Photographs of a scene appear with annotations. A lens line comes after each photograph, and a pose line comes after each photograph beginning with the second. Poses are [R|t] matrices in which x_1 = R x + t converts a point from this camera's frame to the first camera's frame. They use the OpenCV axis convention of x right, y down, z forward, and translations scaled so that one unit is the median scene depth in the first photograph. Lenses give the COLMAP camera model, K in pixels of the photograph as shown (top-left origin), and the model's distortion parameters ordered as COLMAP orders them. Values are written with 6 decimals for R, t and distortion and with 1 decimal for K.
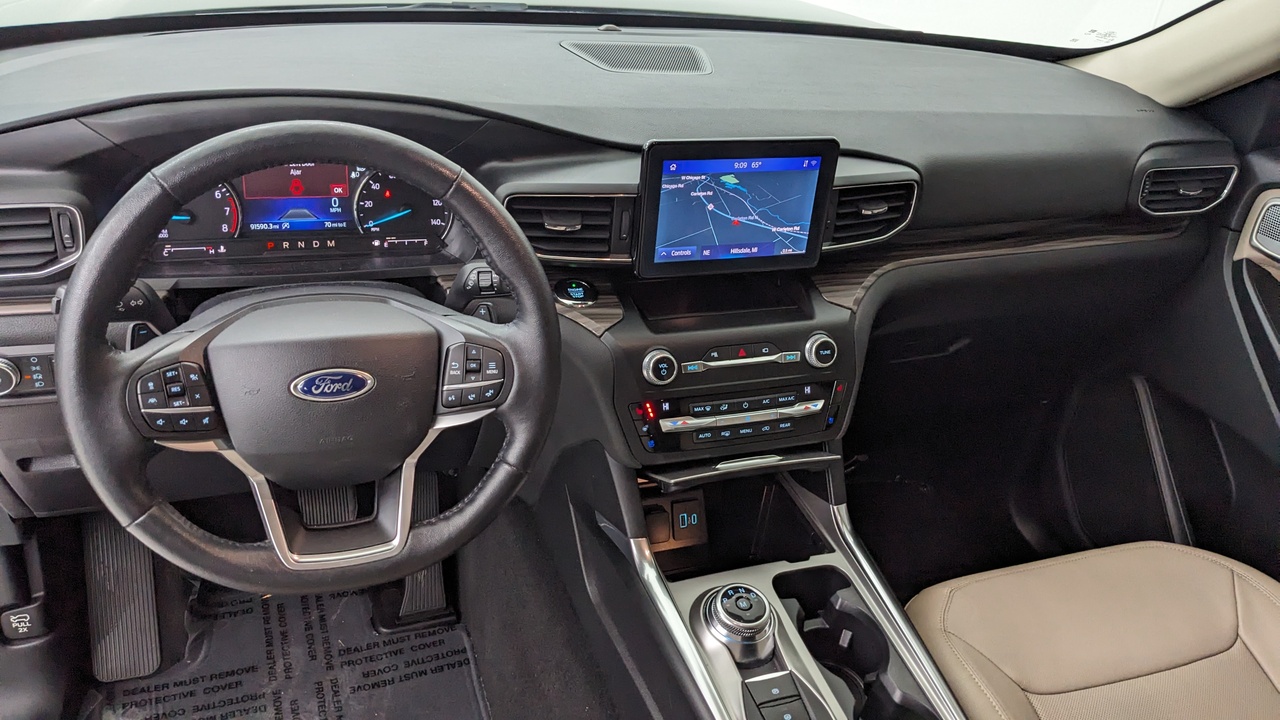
lens RADIAL K [[998.8, 0, 646.5], [0, 998.8, 360.2], [0, 0, 1]] dist [0.040045, -0.103274]
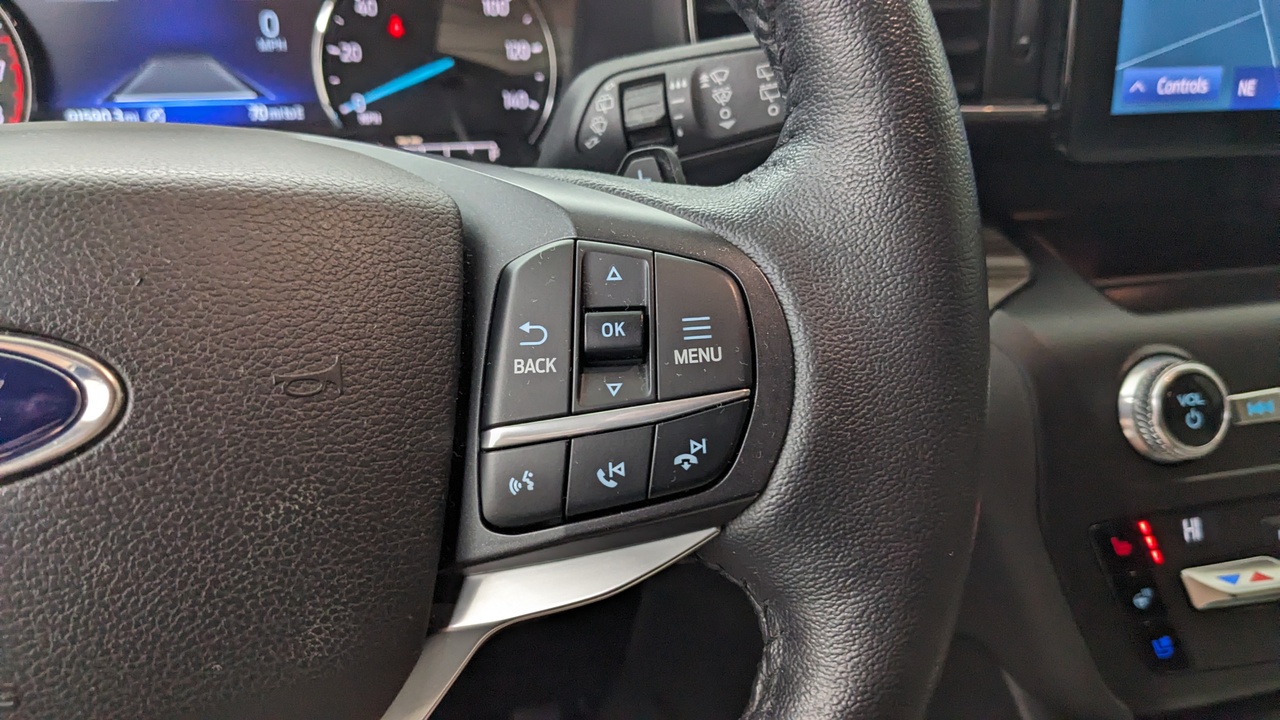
lens RADIAL K [[987.3, 0, 622.1], [0, 987.3, 357.2], [0, 0, 1]] dist [0.081259, -0.150104]
pose [[0.984351, -0.068246, -0.162467, -0.124439], [0.040113, 0.984535, -0.170531, 0.044458], [0.171593, 0.161346, 0.971866, 0.721587]]
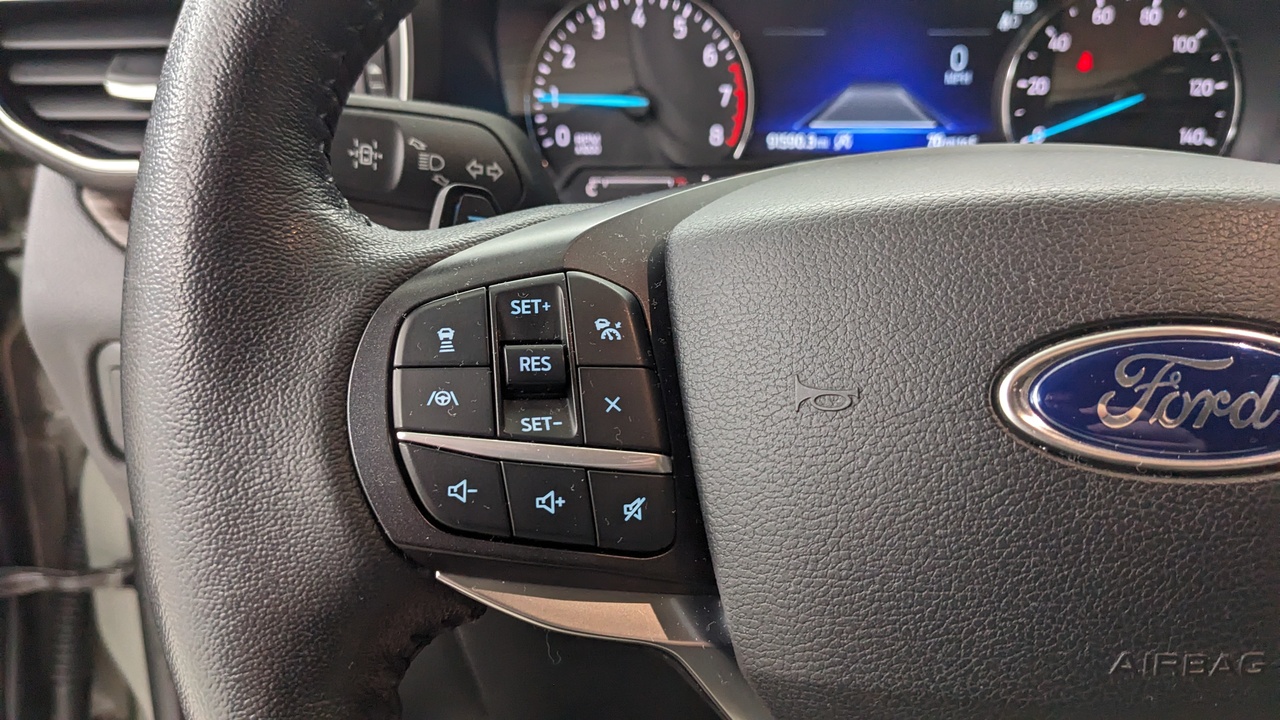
lens RADIAL K [[998.8, 0, 646.5], [0, 998.8, 360.2], [0, 0, 1]] dist [0.040045, -0.103274]
pose [[0.913021, 0.012225, -0.407730, -0.284535], [-0.098416, 0.976625, -0.191098, 0.059345], [0.395863, 0.214604, 0.892882, 0.653446]]
